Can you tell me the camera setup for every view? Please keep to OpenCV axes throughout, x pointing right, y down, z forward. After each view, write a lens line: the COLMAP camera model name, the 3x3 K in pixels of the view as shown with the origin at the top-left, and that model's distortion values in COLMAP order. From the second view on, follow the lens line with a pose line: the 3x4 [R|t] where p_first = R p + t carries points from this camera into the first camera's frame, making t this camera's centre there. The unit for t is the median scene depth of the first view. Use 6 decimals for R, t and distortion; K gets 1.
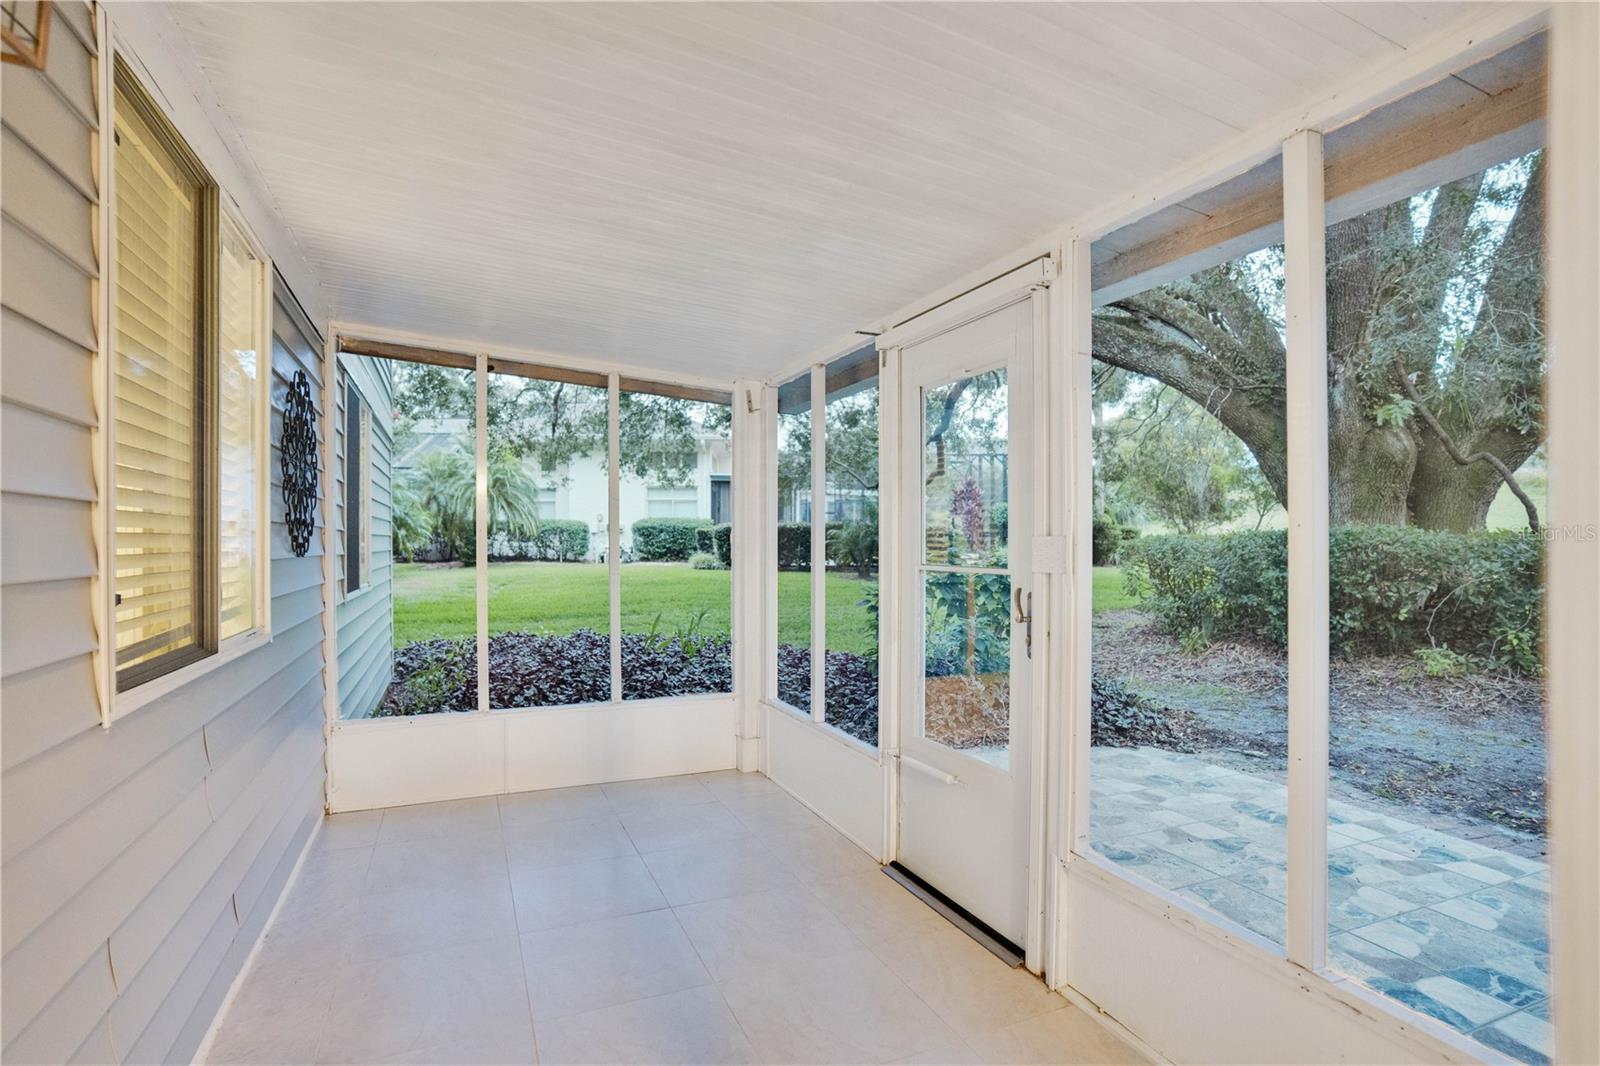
lens RADIAL K [[781.2, 0, 796.2], [0, 781.2, 547.6], [0, 0, 1]] dist [-0.066486, 0.039276]
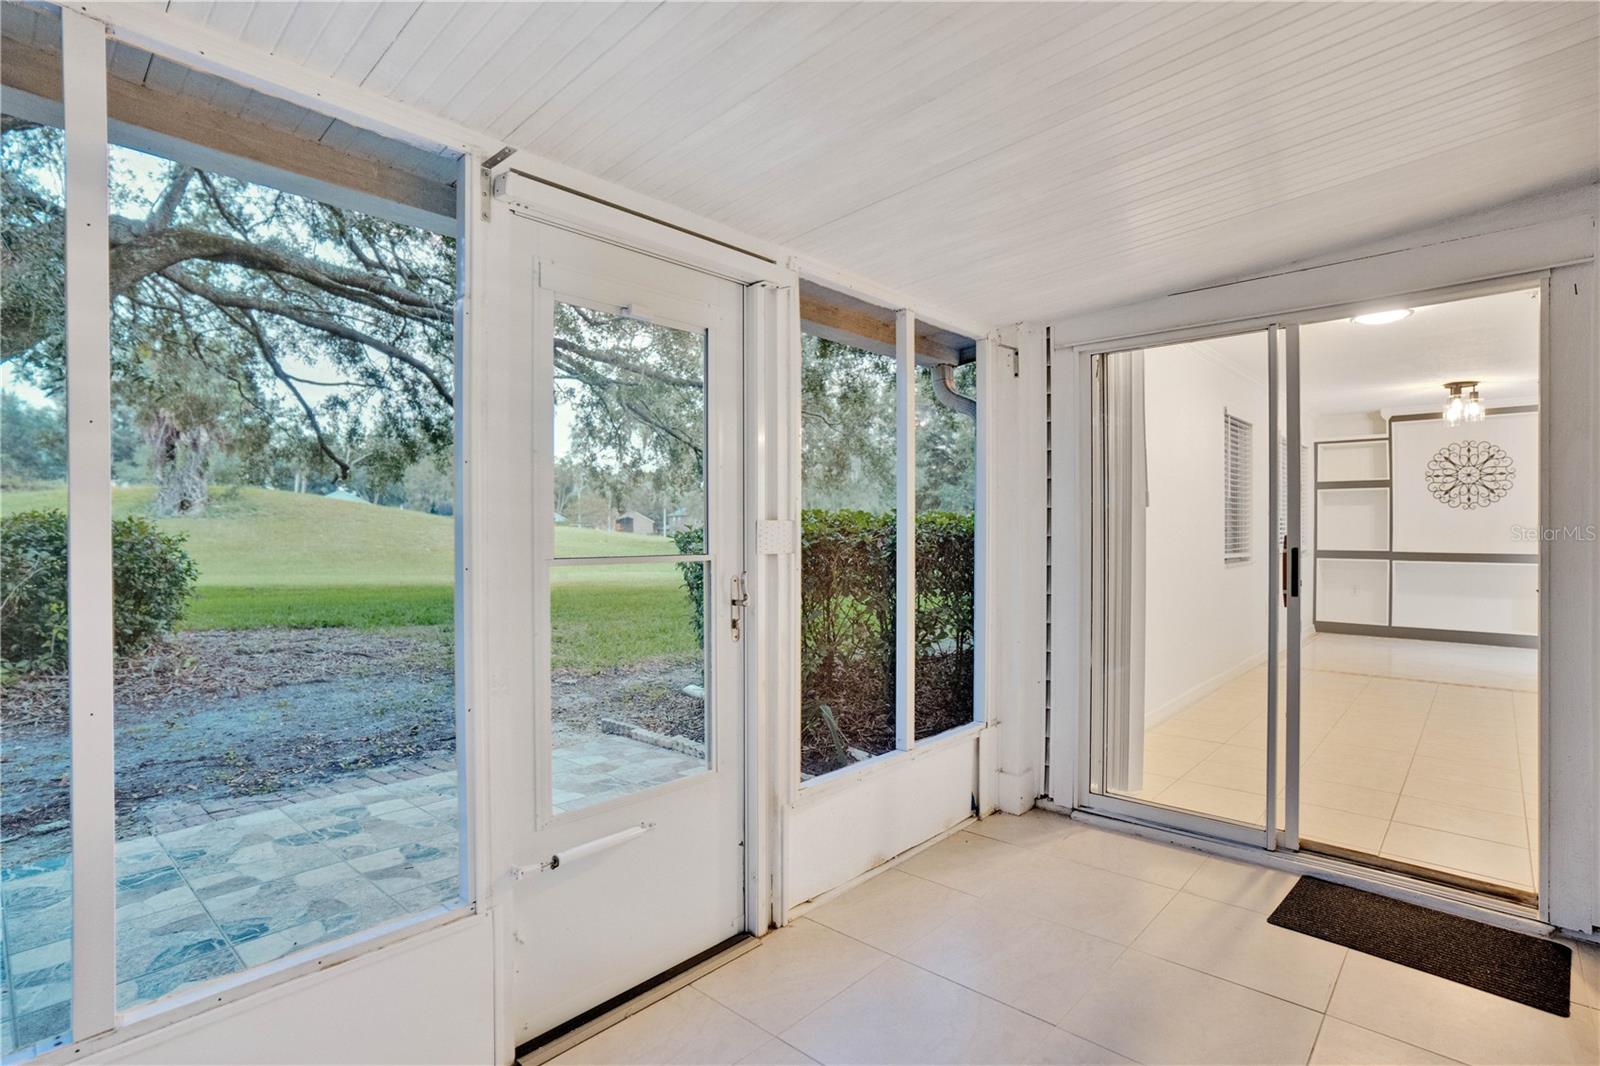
lens RADIAL K [[796.6, 0, 796.8], [0, 796.6, 516.0], [0, 0, 1]] dist [-0.076735, 0.039026]
pose [[-0.412185, 0.017705, 0.910928, -0.267259], [0.008292, 0.999843, -0.015682, -0.000172], [-0.911062, 0.001090, -0.412267, 0.537843]]
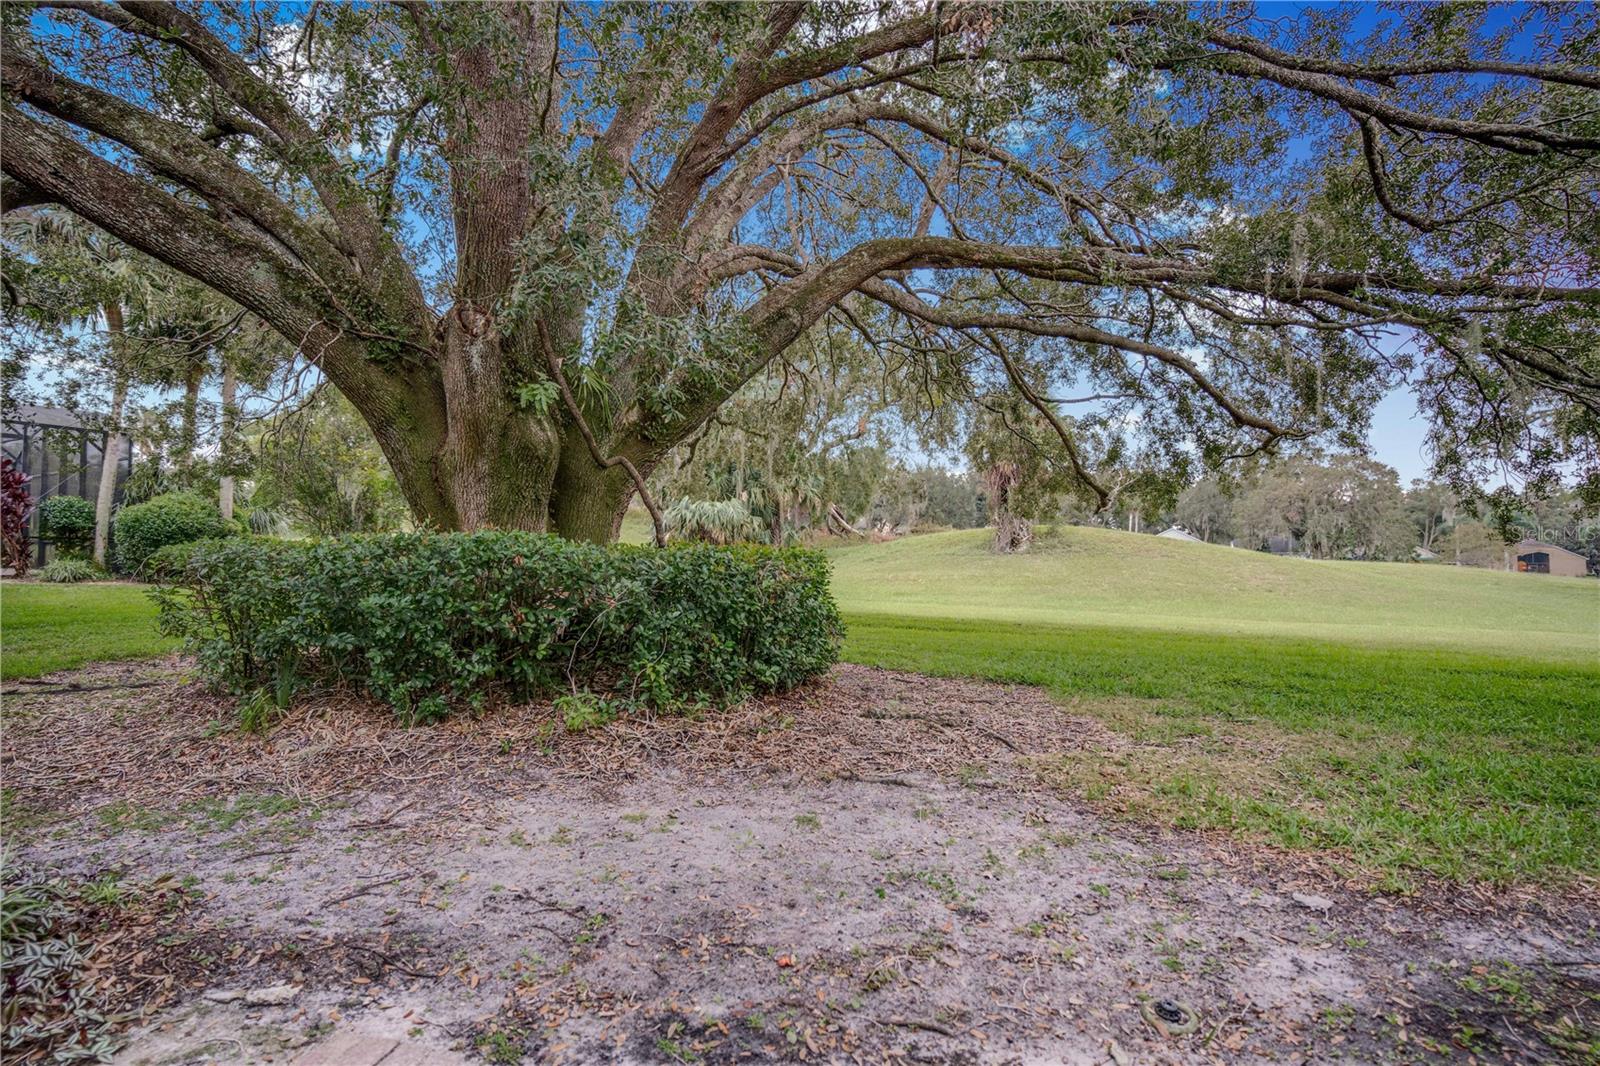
lens RADIAL K [[771.8, 0, 810.1], [0, 771.8, 536.5], [0, 0, 1]] dist [-0.080469, 0.035483]
pose [[0.536914, 0.036866, 0.842831, 0.311805], [-0.005836, 0.999183, -0.039988, 0.004061], [-0.843617, 0.016551, 0.536690, 0.383114]]
